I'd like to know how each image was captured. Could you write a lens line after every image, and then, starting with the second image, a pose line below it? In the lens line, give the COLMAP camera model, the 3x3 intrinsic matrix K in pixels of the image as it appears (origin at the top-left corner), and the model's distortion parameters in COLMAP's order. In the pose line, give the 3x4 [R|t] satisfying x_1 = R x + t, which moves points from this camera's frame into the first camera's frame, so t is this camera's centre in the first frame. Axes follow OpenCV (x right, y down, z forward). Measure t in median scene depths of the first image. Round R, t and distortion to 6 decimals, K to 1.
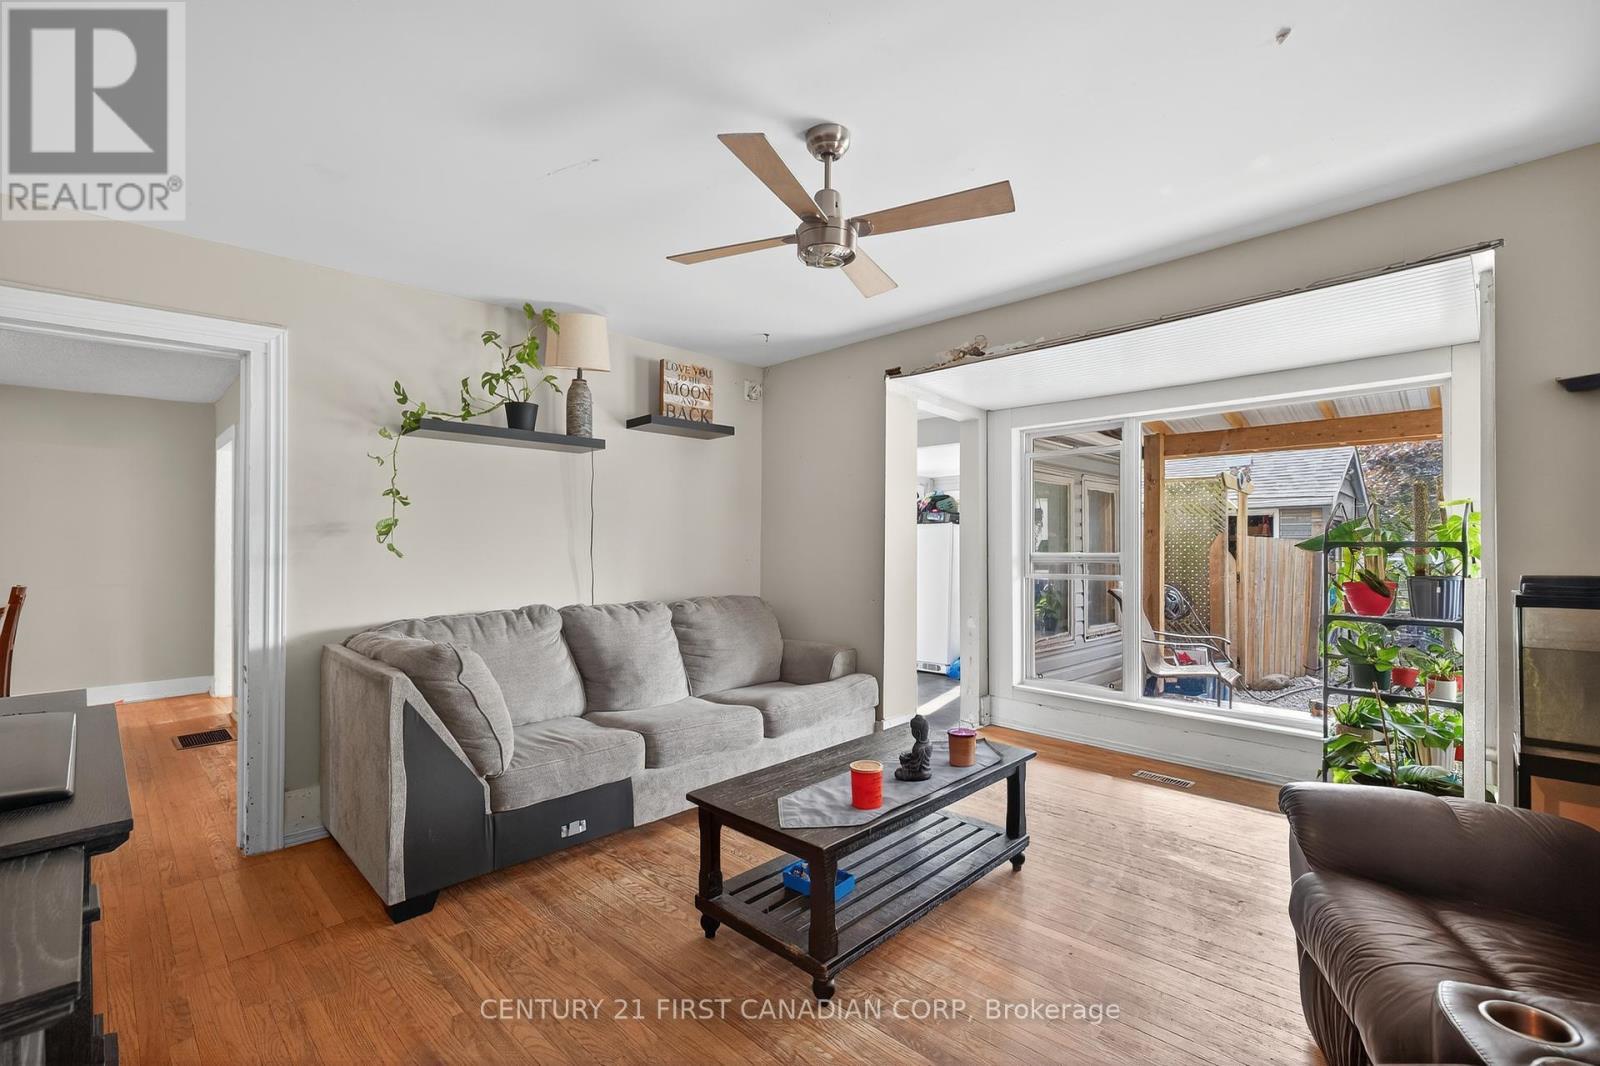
lens RADIAL K [[701.5, 0, 800.0], [0, 701.5, 548.2], [0, 0, 1]] dist [0.001021, 0.000150]
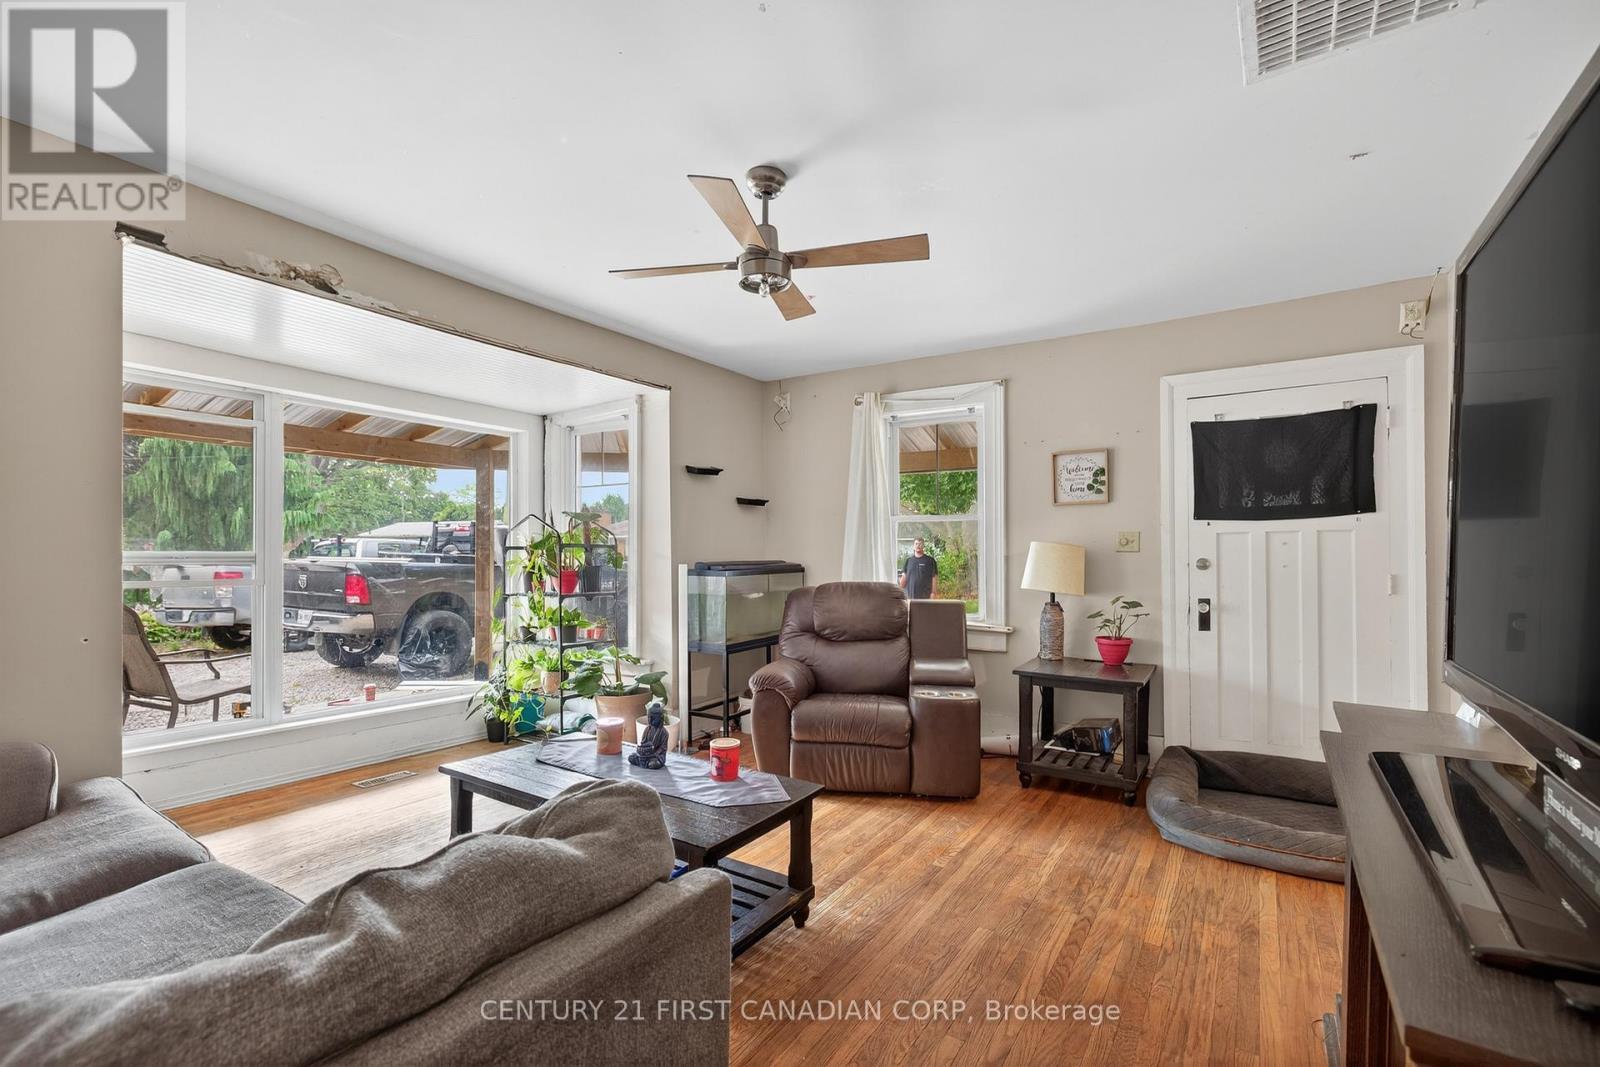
lens RADIAL K [[701.5, 0, 800.0], [0, 701.5, 548.7], [0, 0, 1]] dist [0.001021, 0.000150]
pose [[-0.196638, 0.004998, 0.980463, -0.616549], [-0.004881, 0.999970, -0.006076, 0.007593], [-0.980464, -0.005981, -0.196608, 0.673000]]
